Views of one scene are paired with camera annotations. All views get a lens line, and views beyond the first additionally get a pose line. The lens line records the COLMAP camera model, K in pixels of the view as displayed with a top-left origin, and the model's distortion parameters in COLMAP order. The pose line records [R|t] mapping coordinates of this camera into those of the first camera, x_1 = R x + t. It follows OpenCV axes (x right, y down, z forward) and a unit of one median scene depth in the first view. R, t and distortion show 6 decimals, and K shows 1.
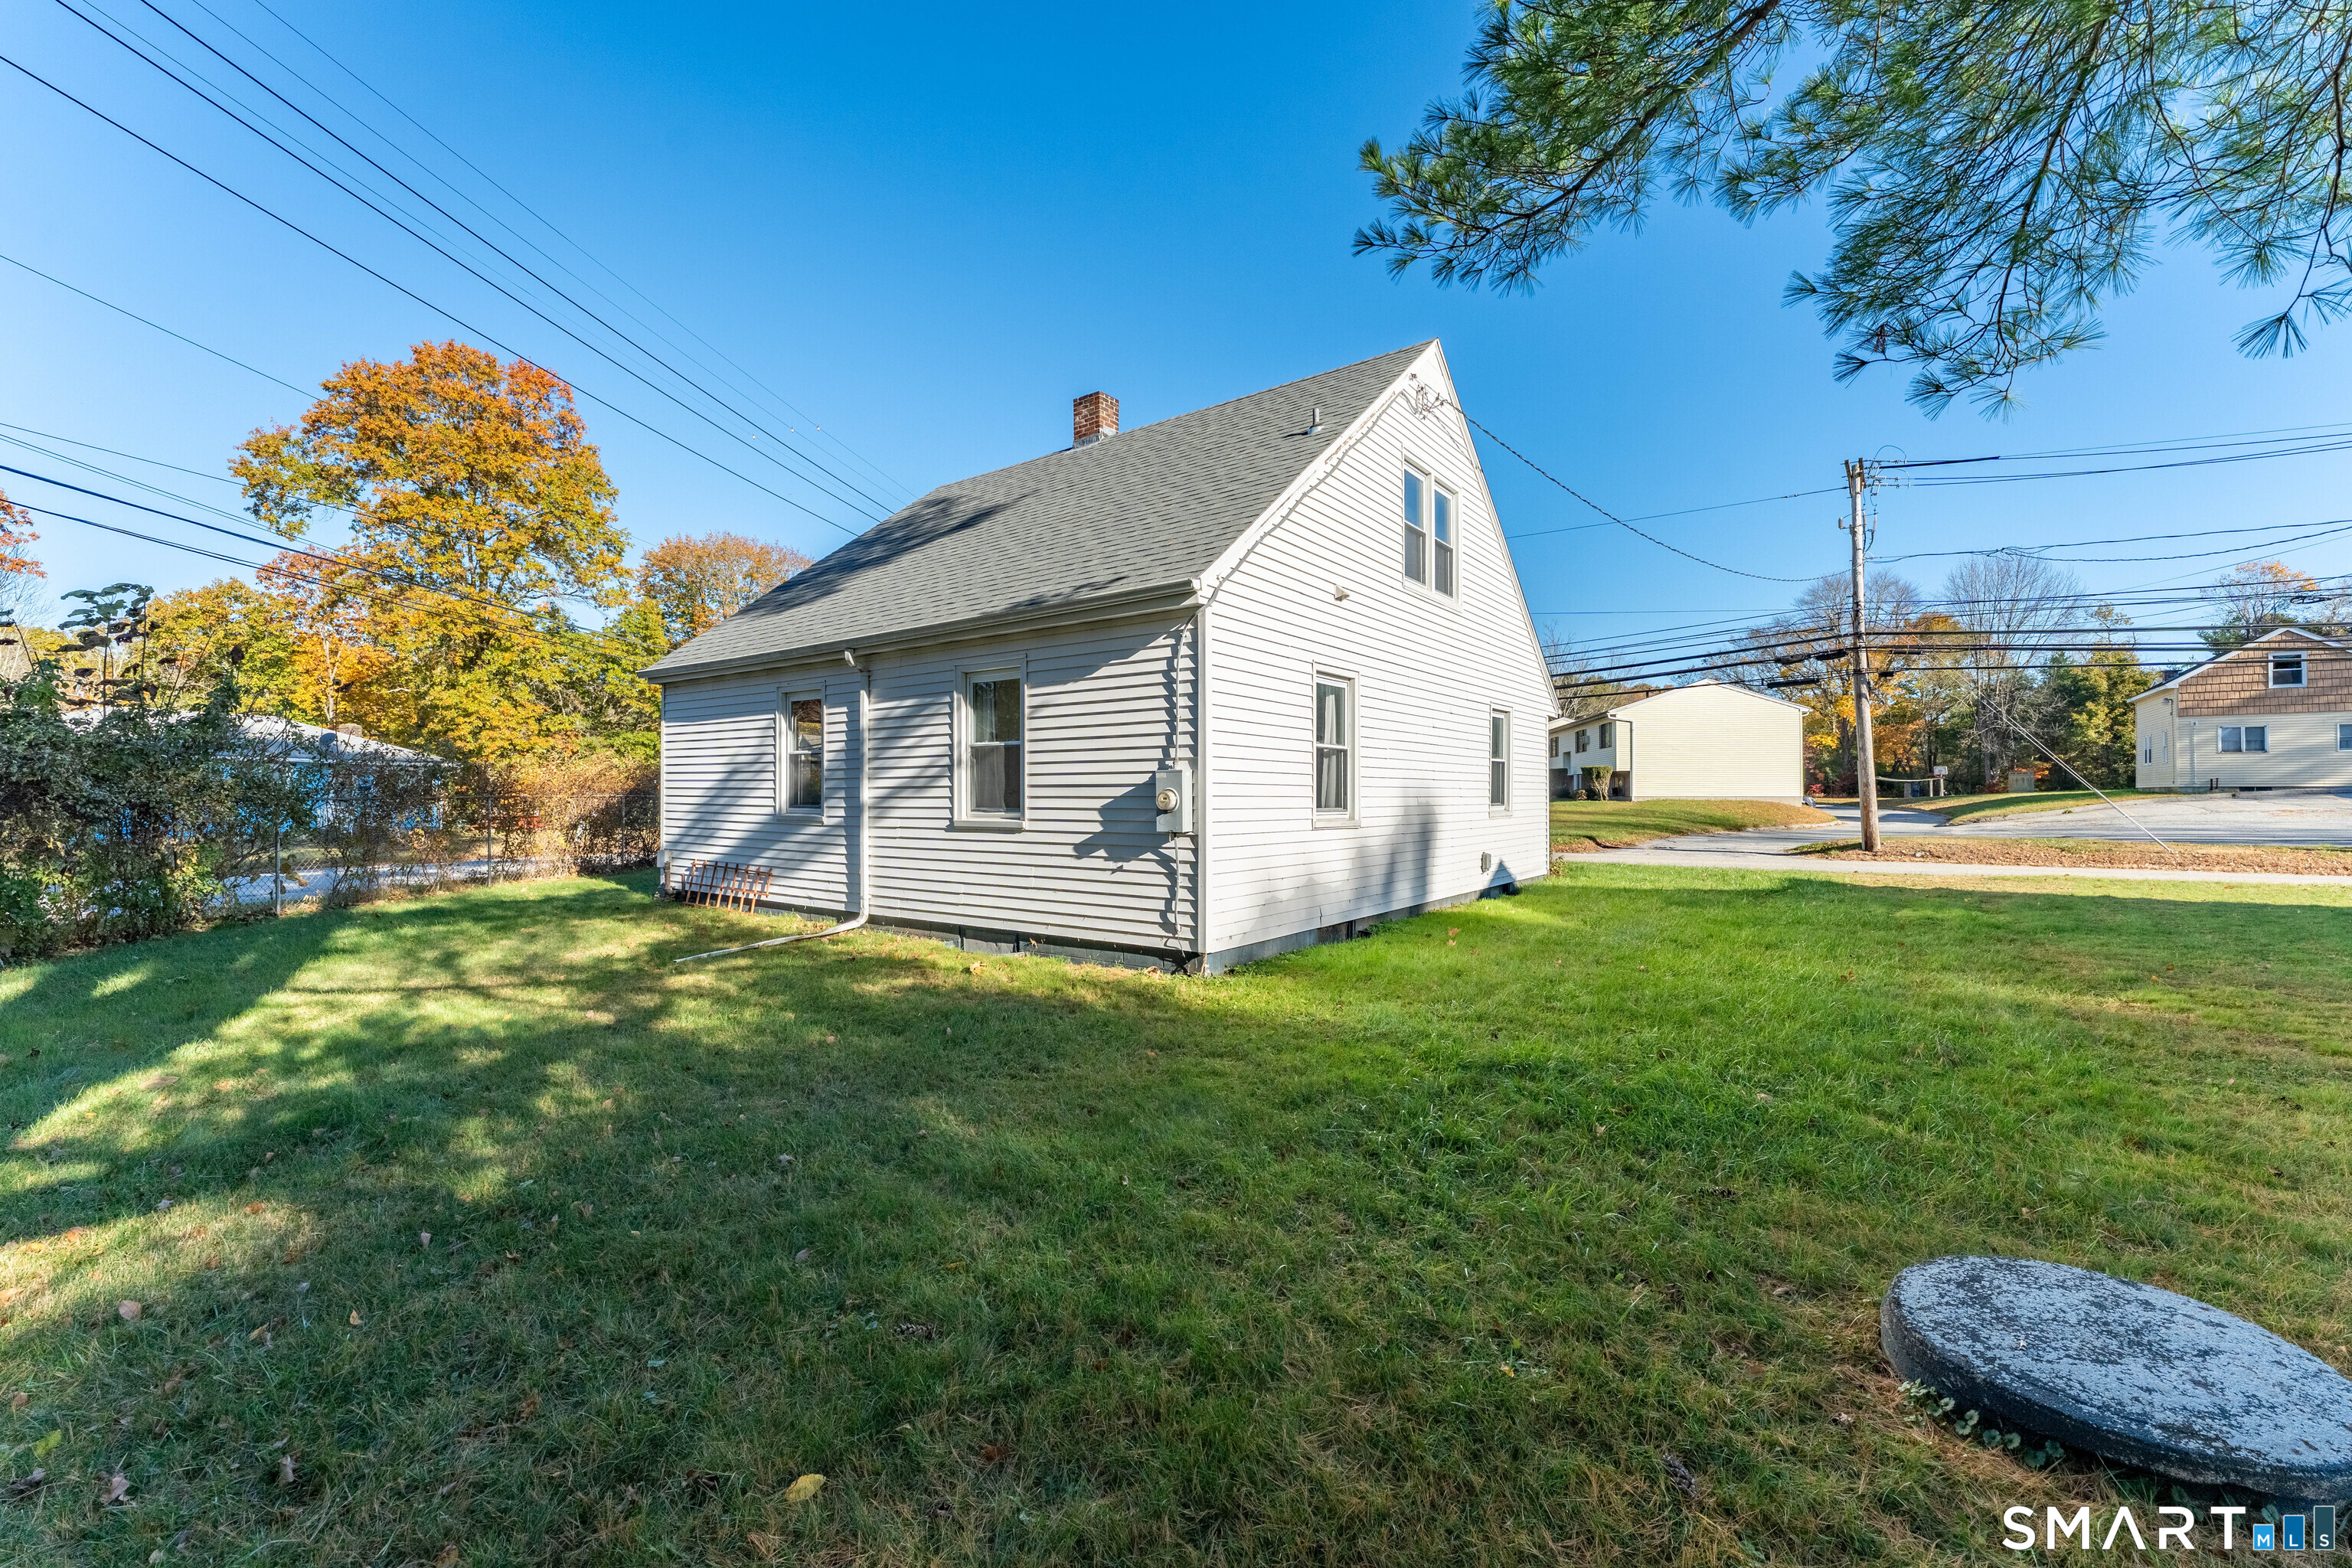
lens RADIAL K [[961.7, 0, 1176.0], [0, 961.7, 784.0], [0, 0, 1]] dist [0.001689, 0.000317]
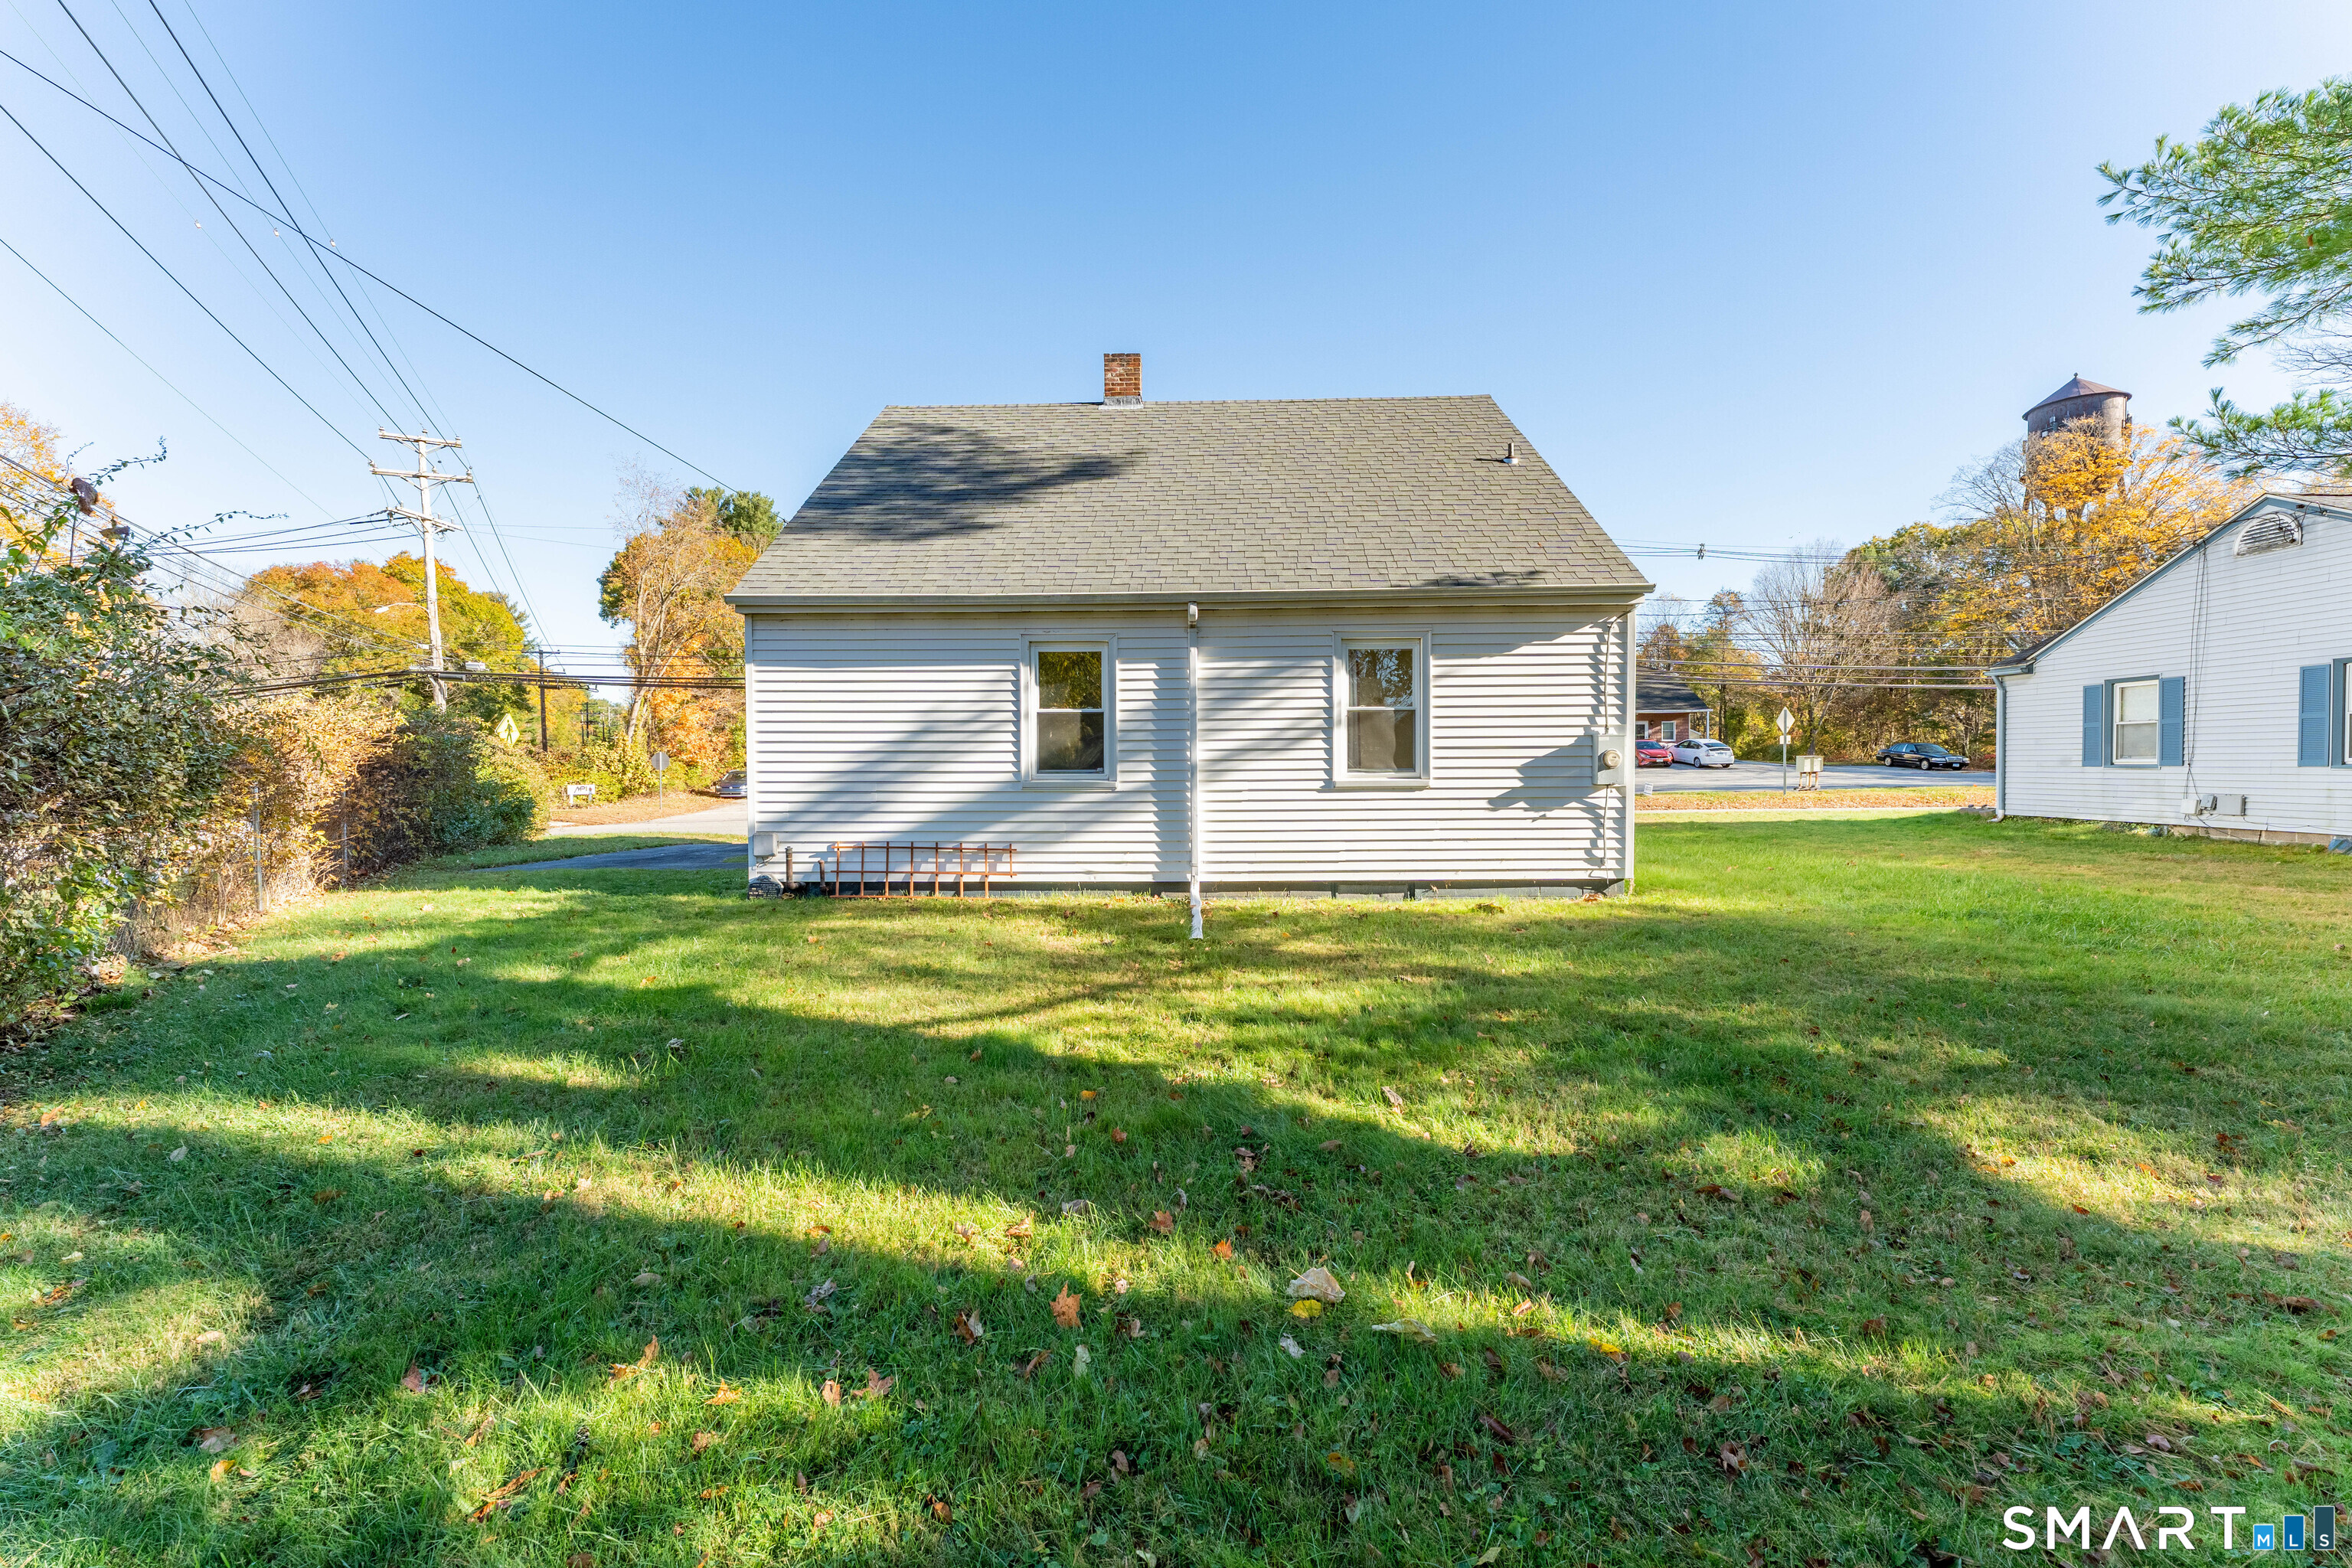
lens RADIAL K [[961.7, 0, 1176.0], [0, 961.7, 784.0], [0, 0, 1]] dist [0.001689, 0.000317]
pose [[0.815778, -0.014456, 0.578184, -1.023489], [-0.000191, 0.999681, 0.025264, 0.015655], [-0.578365, -0.020721, 0.815515, 0.265267]]
